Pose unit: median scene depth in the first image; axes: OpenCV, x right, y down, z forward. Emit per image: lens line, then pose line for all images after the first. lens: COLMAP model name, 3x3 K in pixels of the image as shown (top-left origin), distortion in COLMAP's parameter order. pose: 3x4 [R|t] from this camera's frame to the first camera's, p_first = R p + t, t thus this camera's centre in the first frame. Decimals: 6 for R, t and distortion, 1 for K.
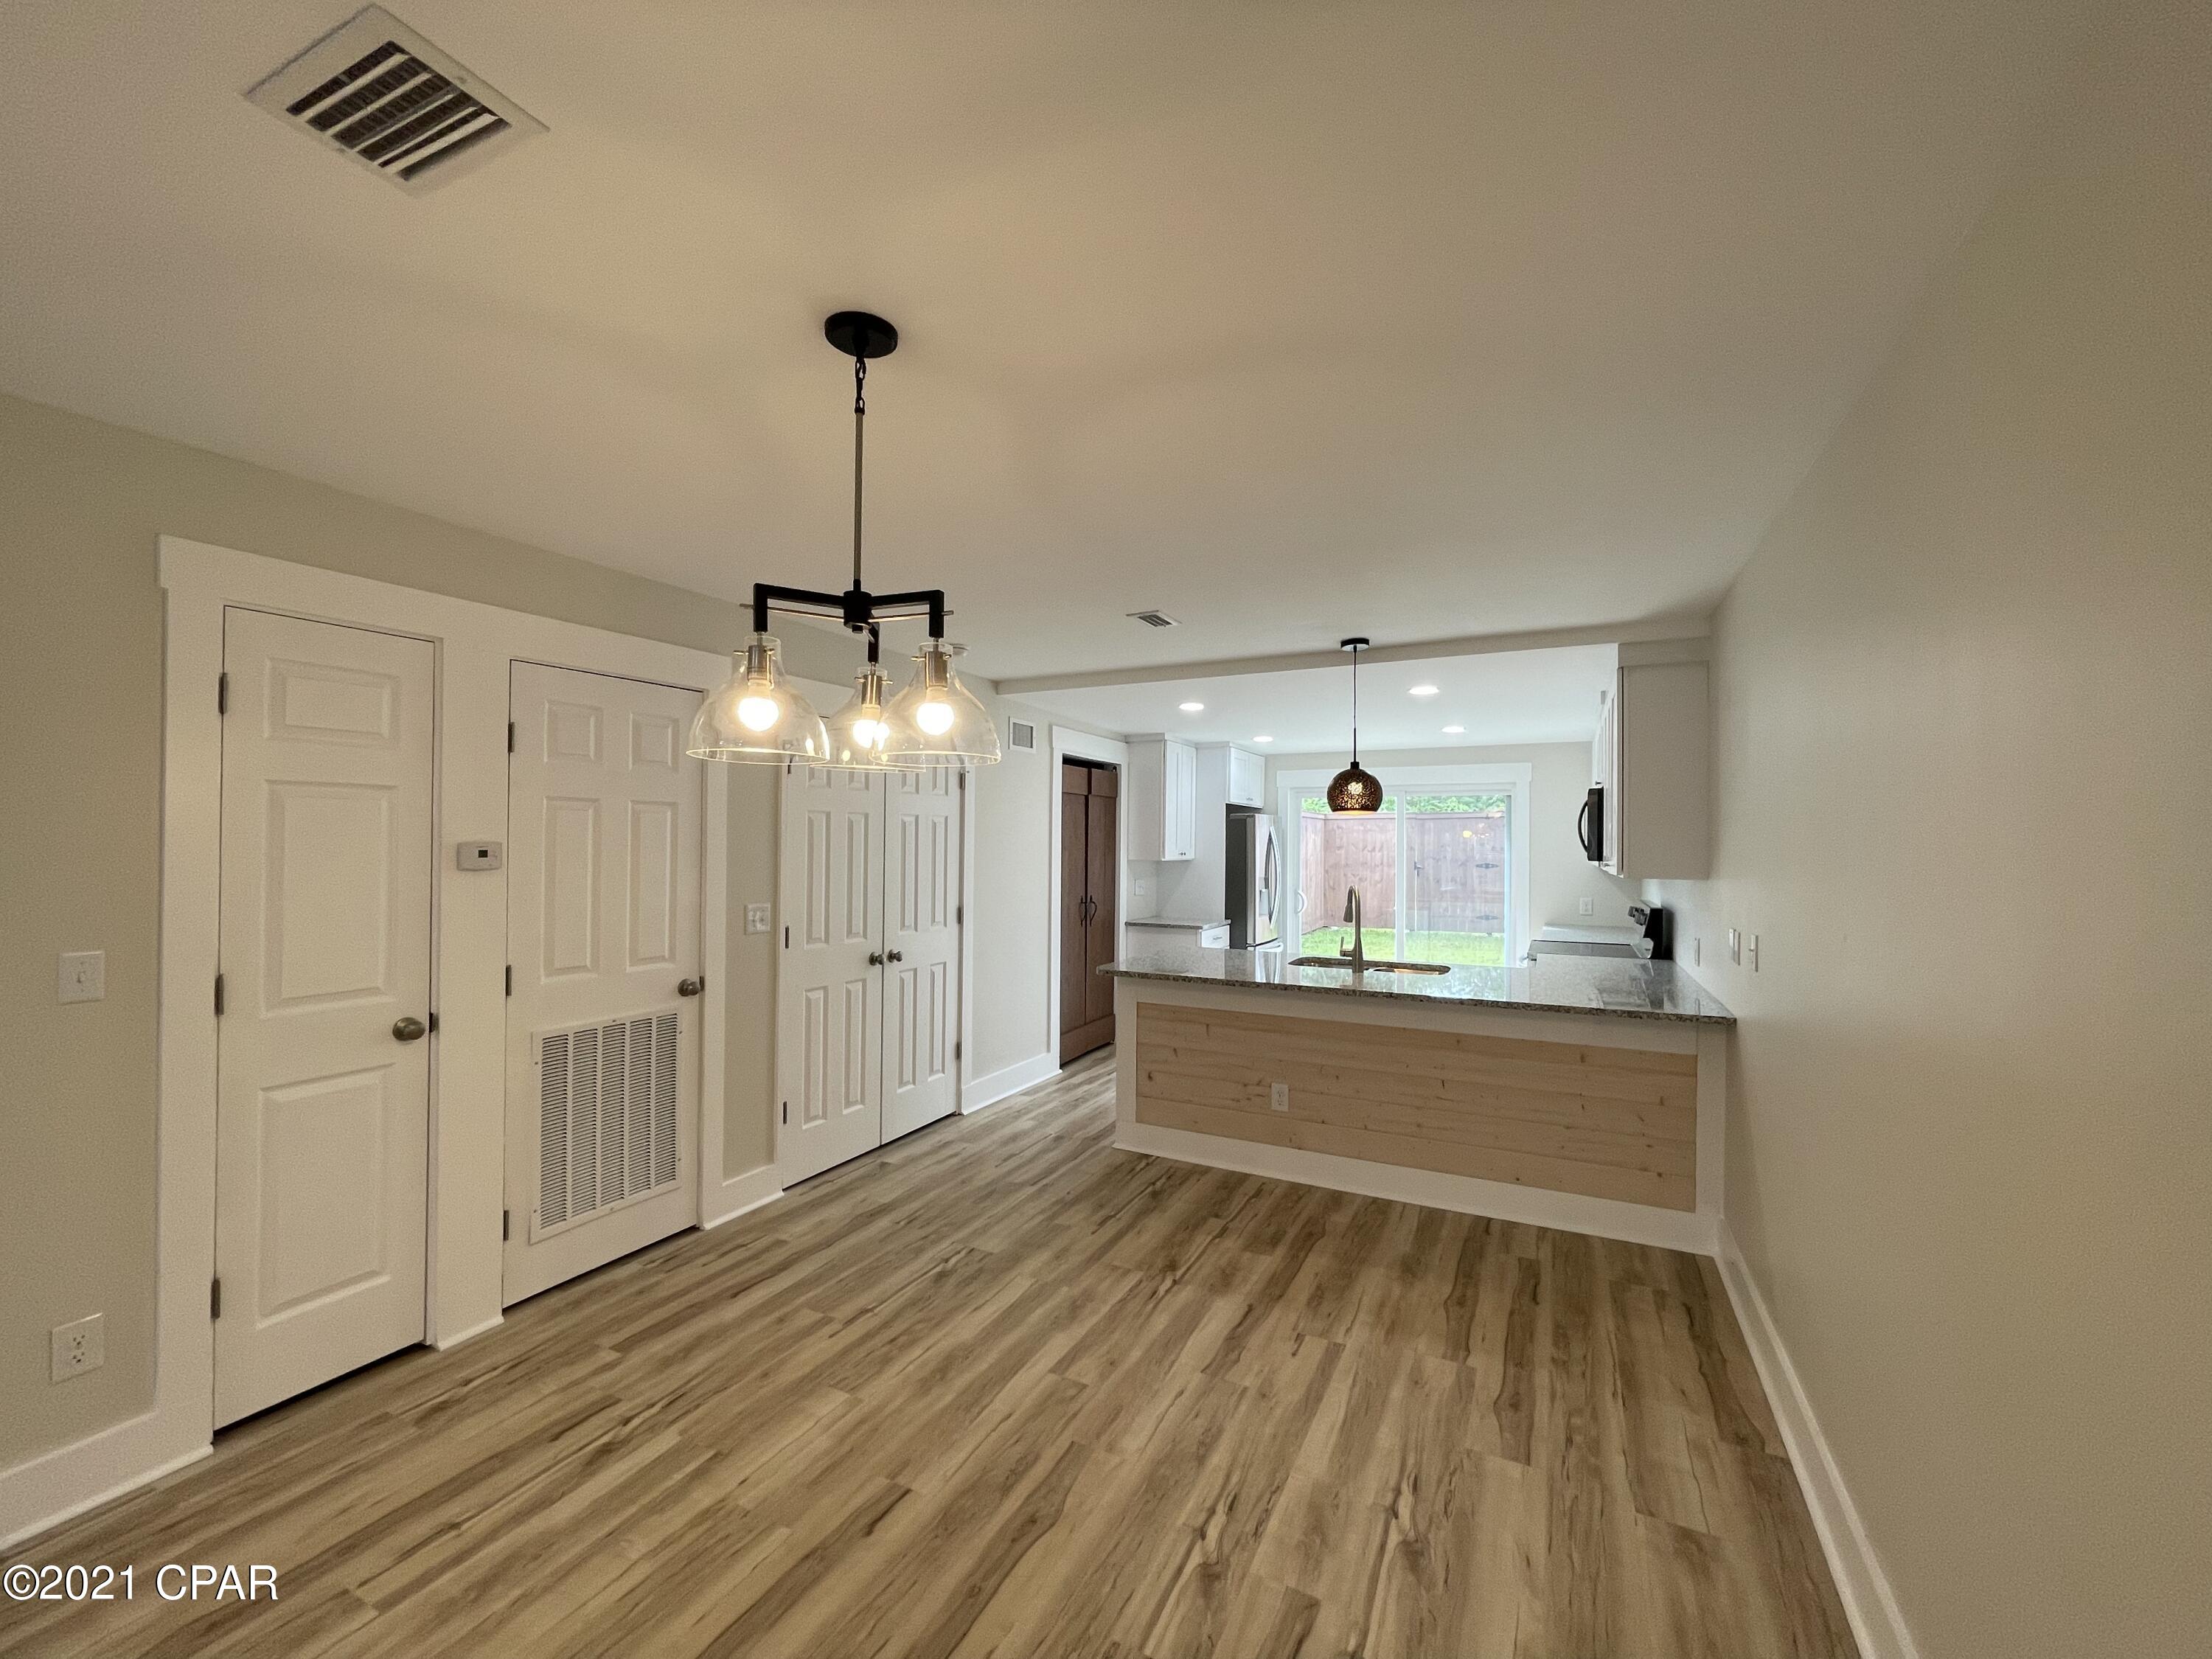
lens RADIAL K [[893.2, 0, 1106.0], [0, 893.2, 829.5], [0, 0, 1]] dist [-0.001167, -0.000566]
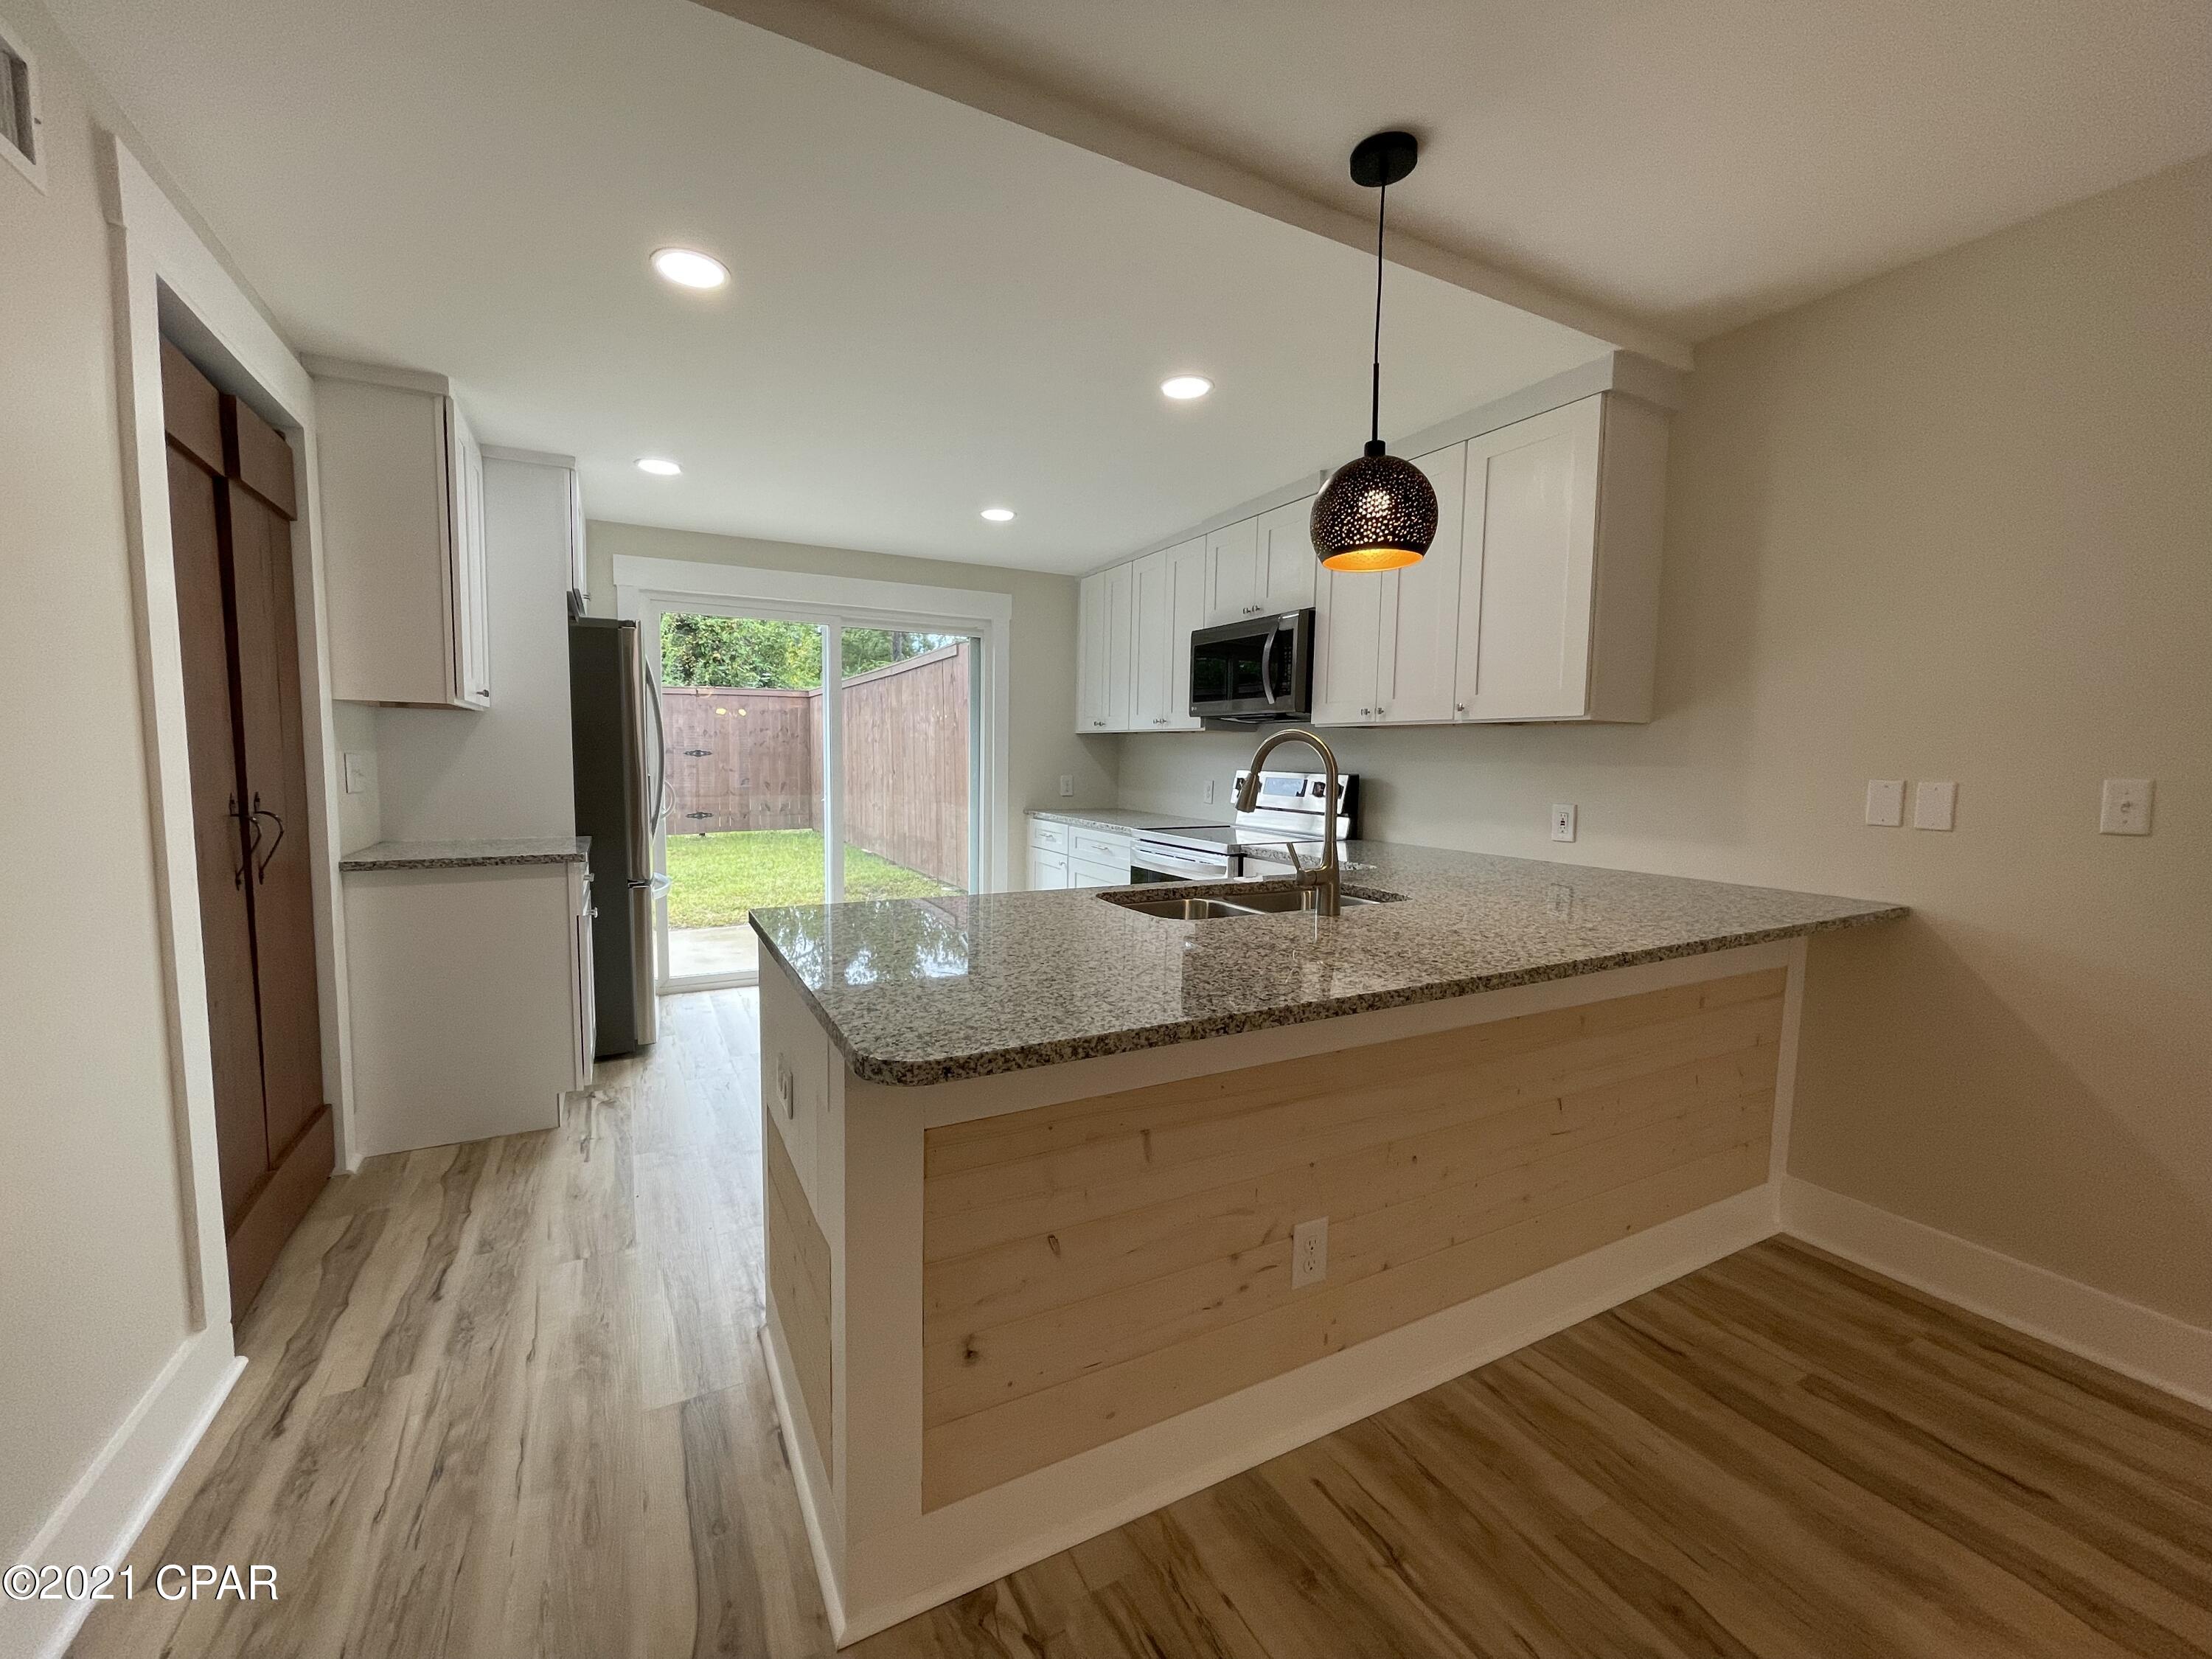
lens RADIAL K [[912.8, 0, 1106.0], [0, 912.8, 829.5], [0, 0, 1]] dist [0.001006, 0.000046]
pose [[0.582819, -0.075888, 0.809051, -0.171178], [-0.015155, 0.994441, 0.104195, 0.070562], [-0.812461, -0.072989, 0.578429, 0.841152]]
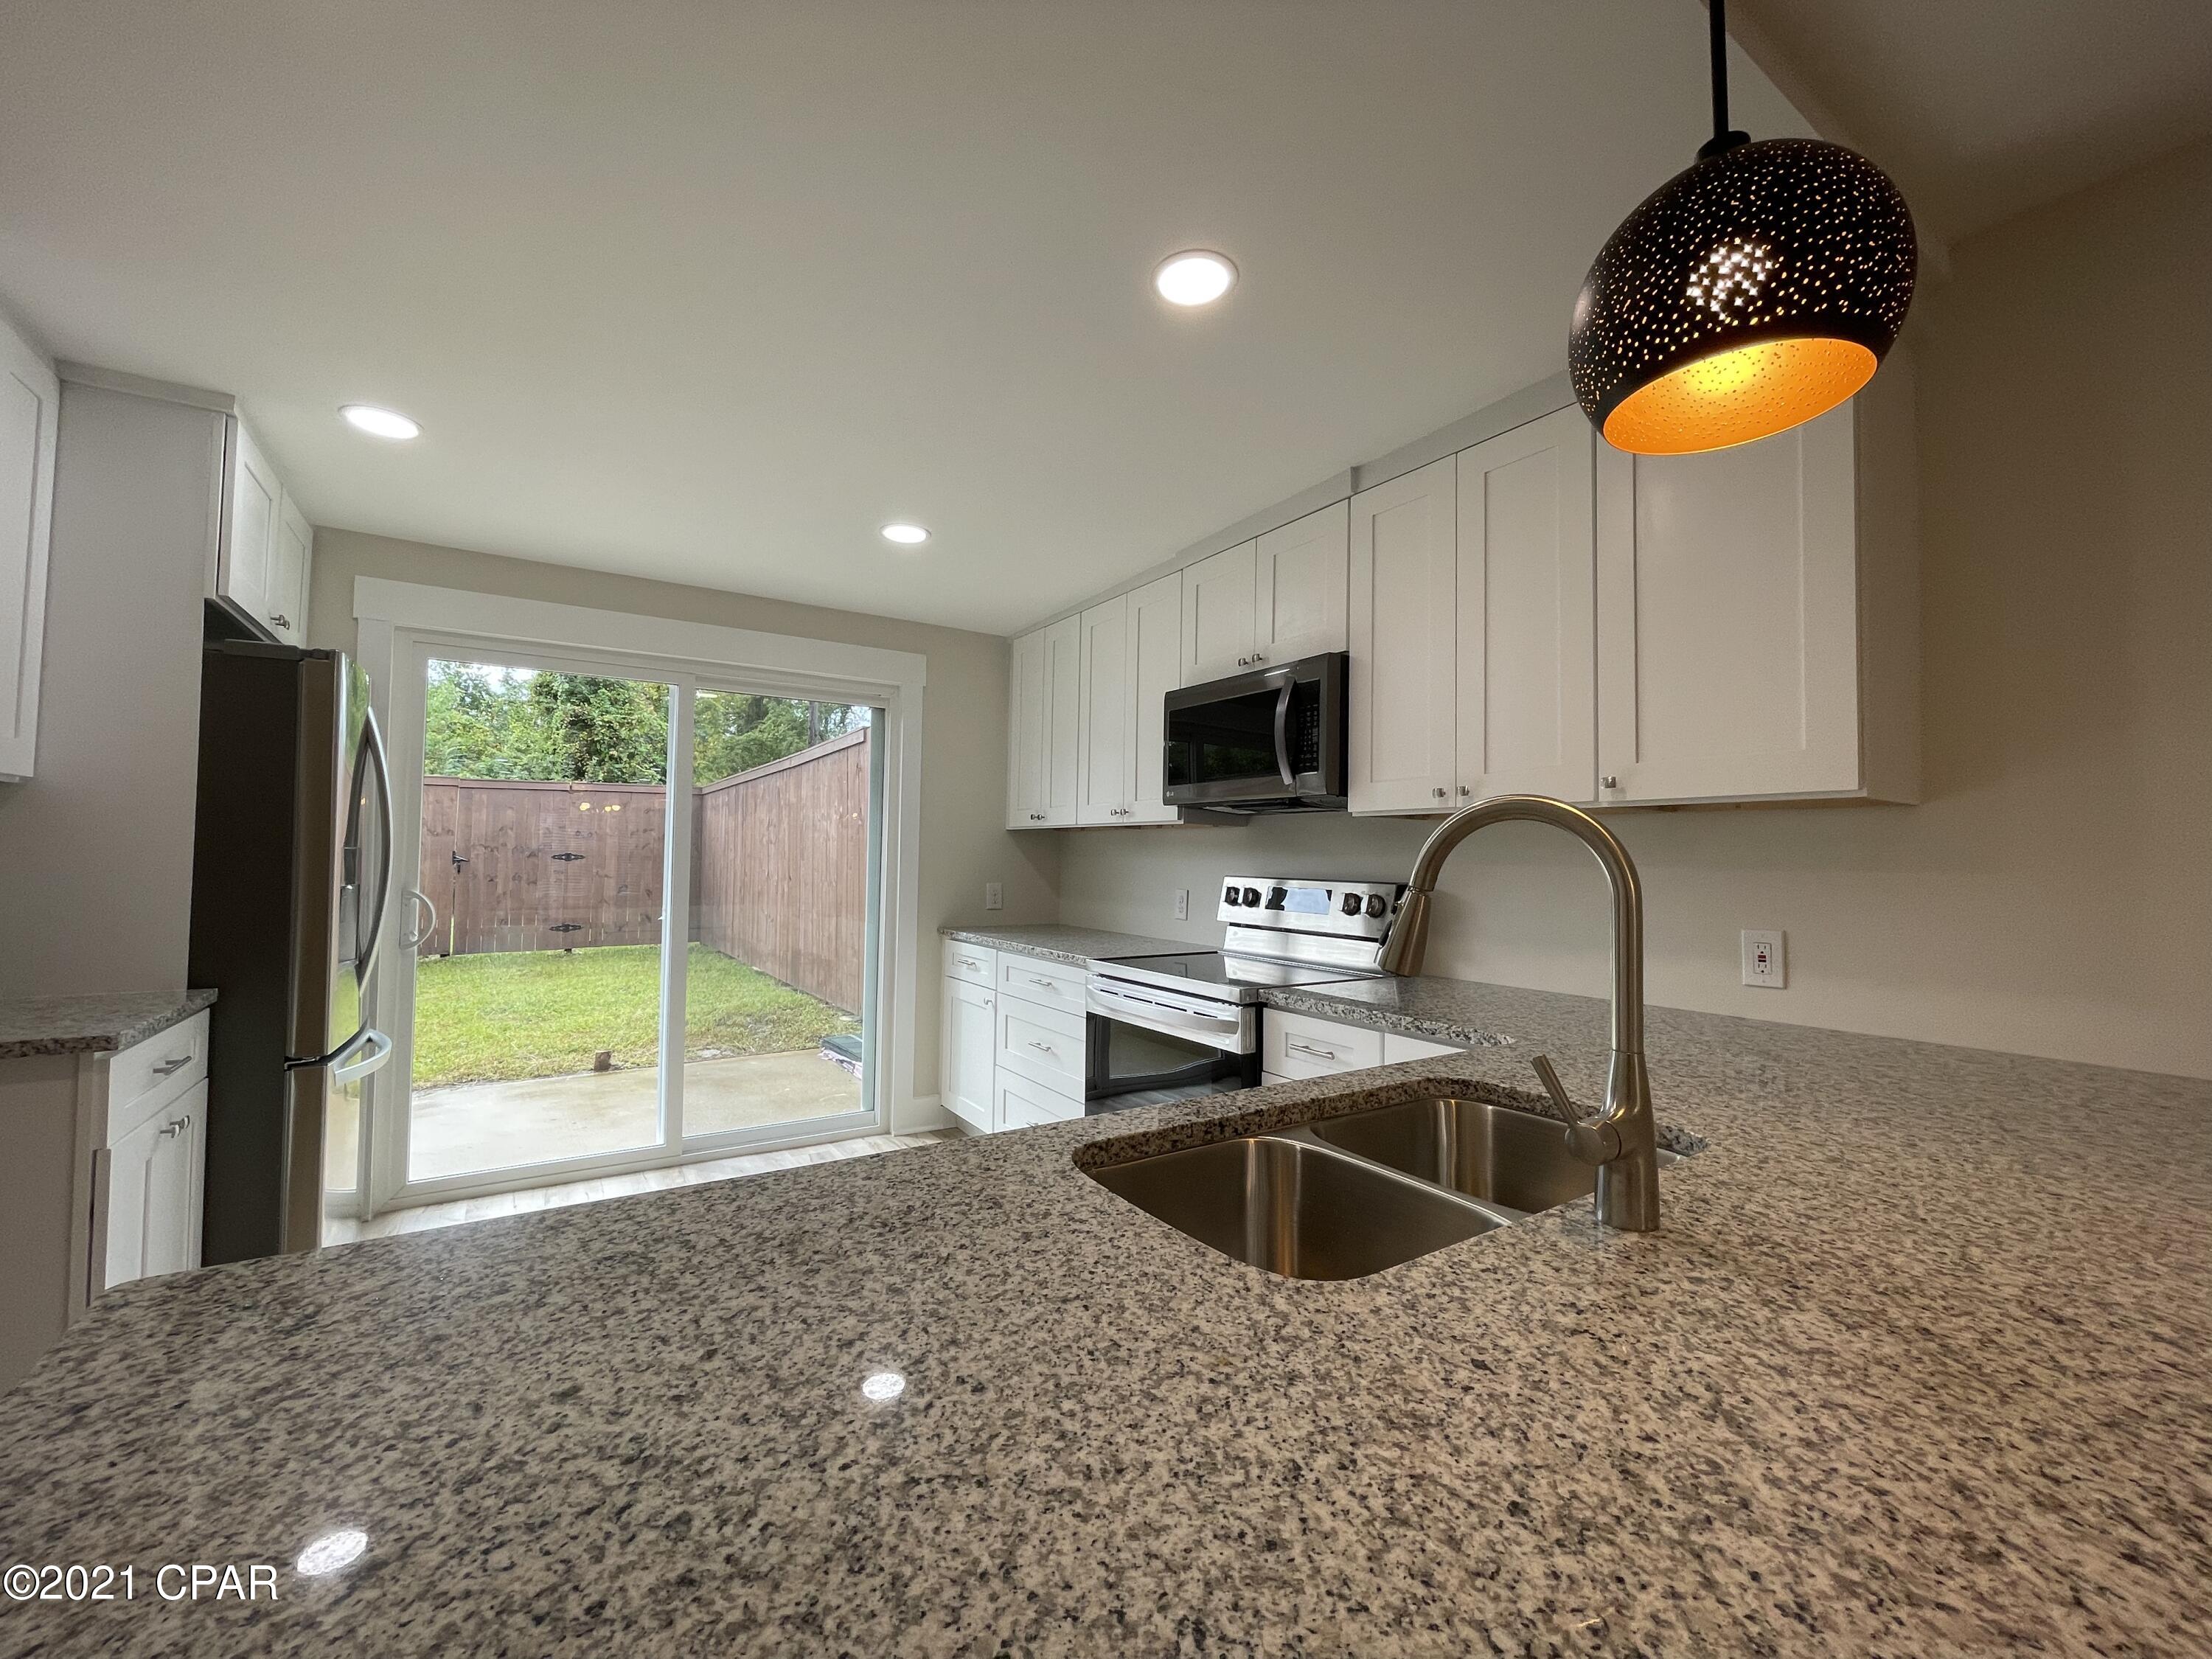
lens RADIAL K [[909.0, 0, 1106.0], [0, 909.0, 829.5], [0, 0, 1]] dist [0.014827, -0.000118]
pose [[0.511740, 0.017480, 0.858963, 0.054463], [-0.016375, 0.999810, -0.010591, 0.079427], [-0.858984, -0.008646, 0.511929, 1.026055]]
